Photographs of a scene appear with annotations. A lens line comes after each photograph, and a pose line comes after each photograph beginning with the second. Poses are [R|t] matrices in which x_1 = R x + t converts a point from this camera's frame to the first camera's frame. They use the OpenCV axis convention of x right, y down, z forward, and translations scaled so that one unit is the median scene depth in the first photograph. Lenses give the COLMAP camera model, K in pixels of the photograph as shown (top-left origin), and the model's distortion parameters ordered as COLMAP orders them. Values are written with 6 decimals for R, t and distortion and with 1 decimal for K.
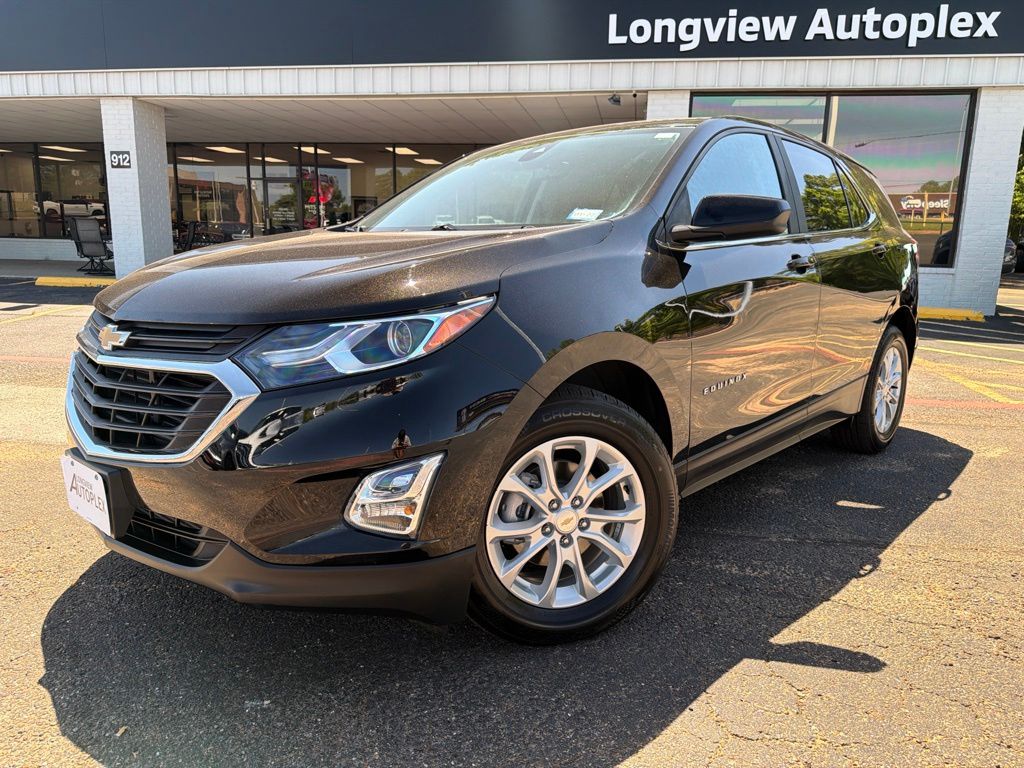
lens RADIAL K [[751.1, 0, 512.0], [0, 751.1, 384.0], [0, 0, 1]] dist [0.000895, -0.007317]
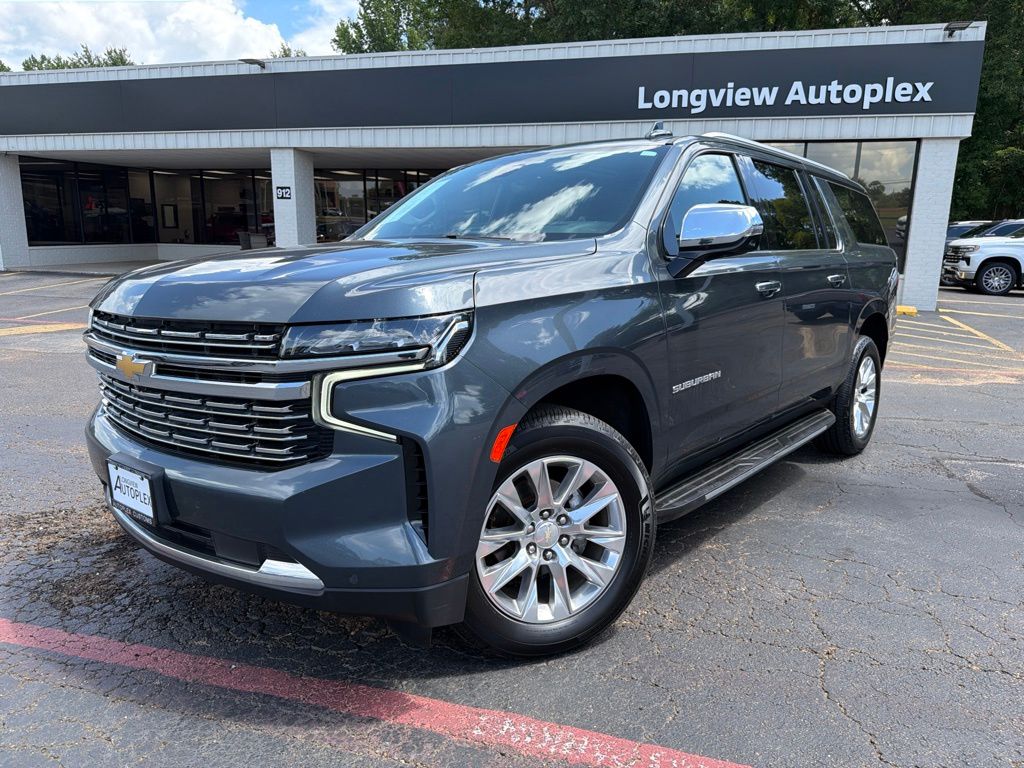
lens RADIAL K [[747.1, 0, 506.4], [0, 747.1, 380.6], [0, 0, 1]] dist [0.002331, -0.005982]
pose [[0.993182, 0.018018, -0.115176, 0.057800], [-0.017155, 0.999817, 0.008485, 0.031699], [0.115308, -0.006451, 0.993309, -0.381072]]
